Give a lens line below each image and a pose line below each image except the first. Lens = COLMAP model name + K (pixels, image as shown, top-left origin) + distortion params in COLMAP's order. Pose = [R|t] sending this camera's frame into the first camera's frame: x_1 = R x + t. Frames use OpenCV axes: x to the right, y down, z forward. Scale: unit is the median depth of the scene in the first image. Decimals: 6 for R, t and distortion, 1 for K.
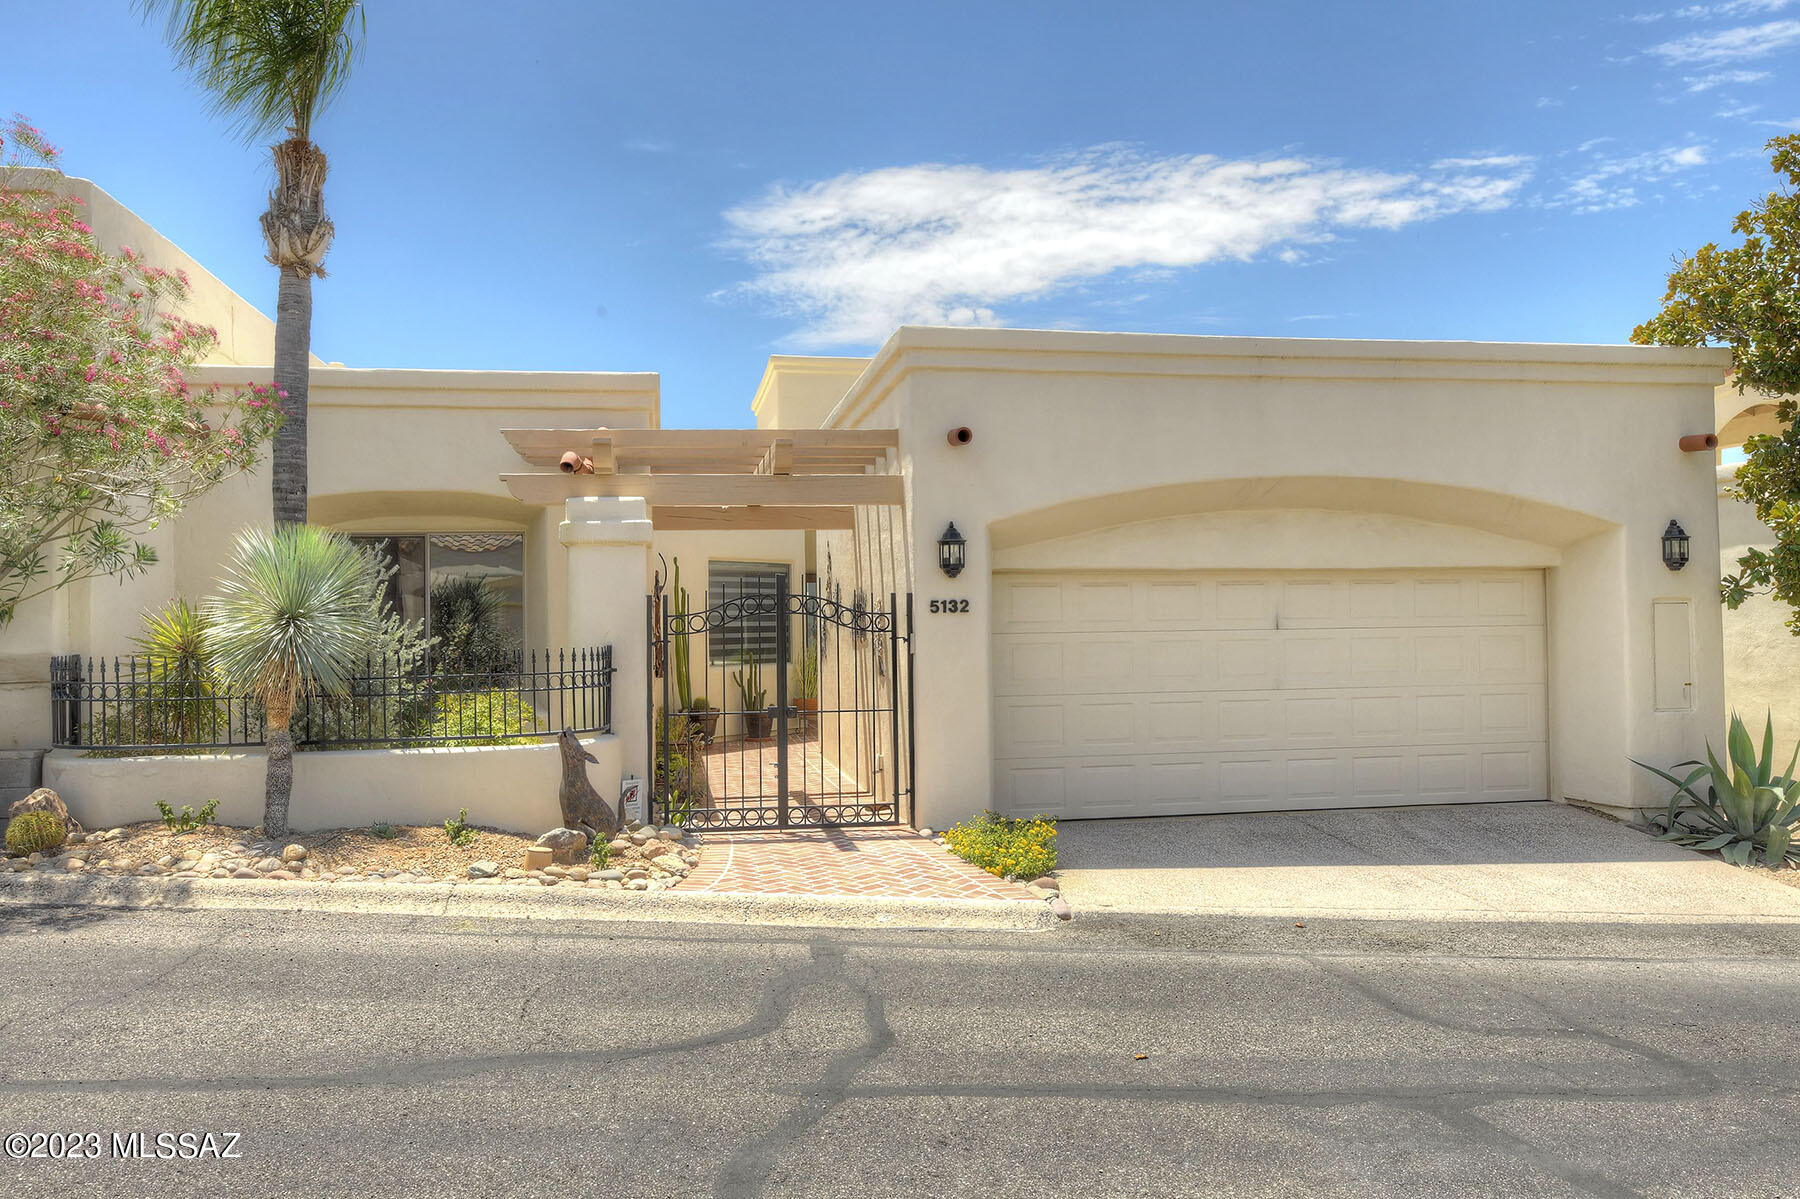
lens RADIAL K [[1238.7, 0, 899.9], [0, 1238.7, 521.7], [0, 0, 1]] dist [-0.000588, 0.001292]
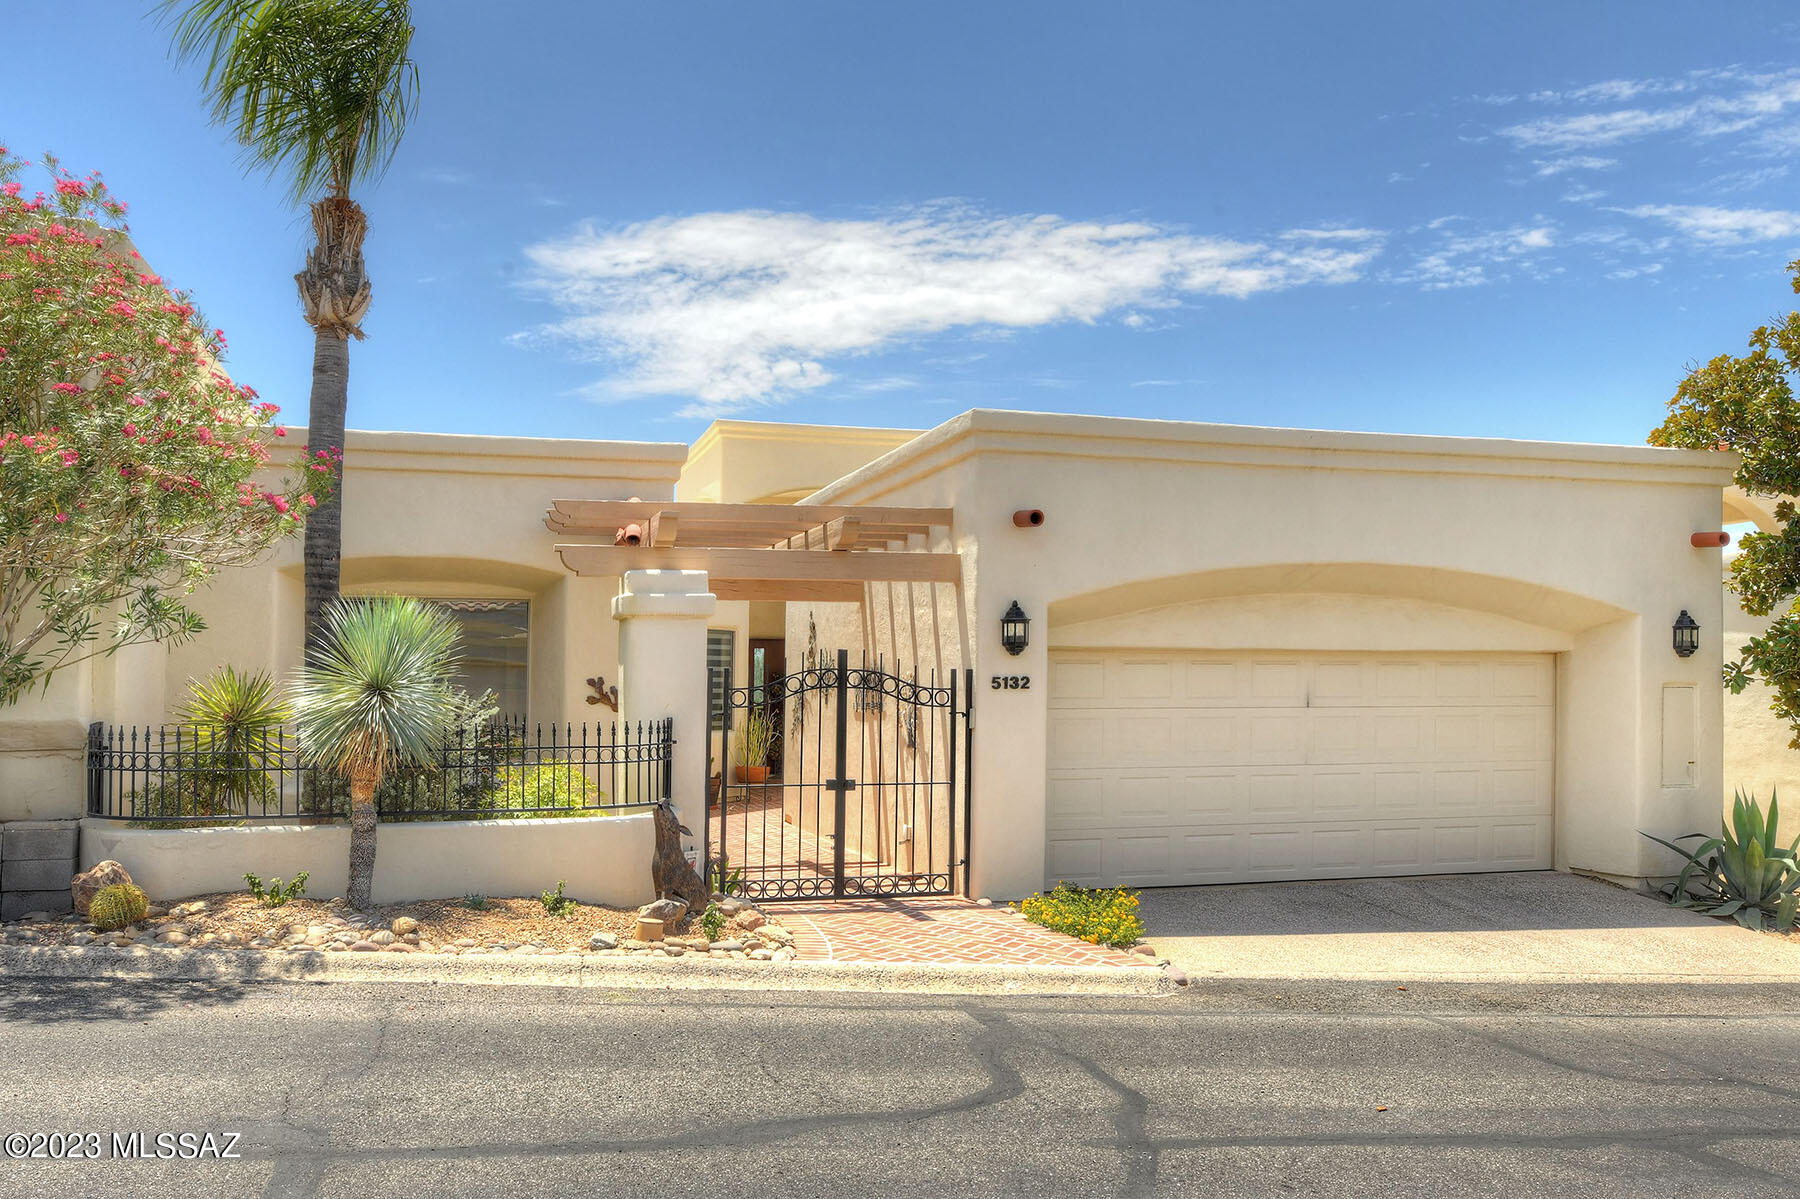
lens RADIAL K [[1248.1, 0, 900.0], [0, 1248.1, 599.5], [0, 0, 1]] dist [0.001307, -0.000200]
pose [[0.996549, 0.015996, 0.081453, -0.139507], [-0.016805, 0.999816, 0.009246, -0.009098], [-0.081290, -0.010583, 0.996634, -0.026034]]
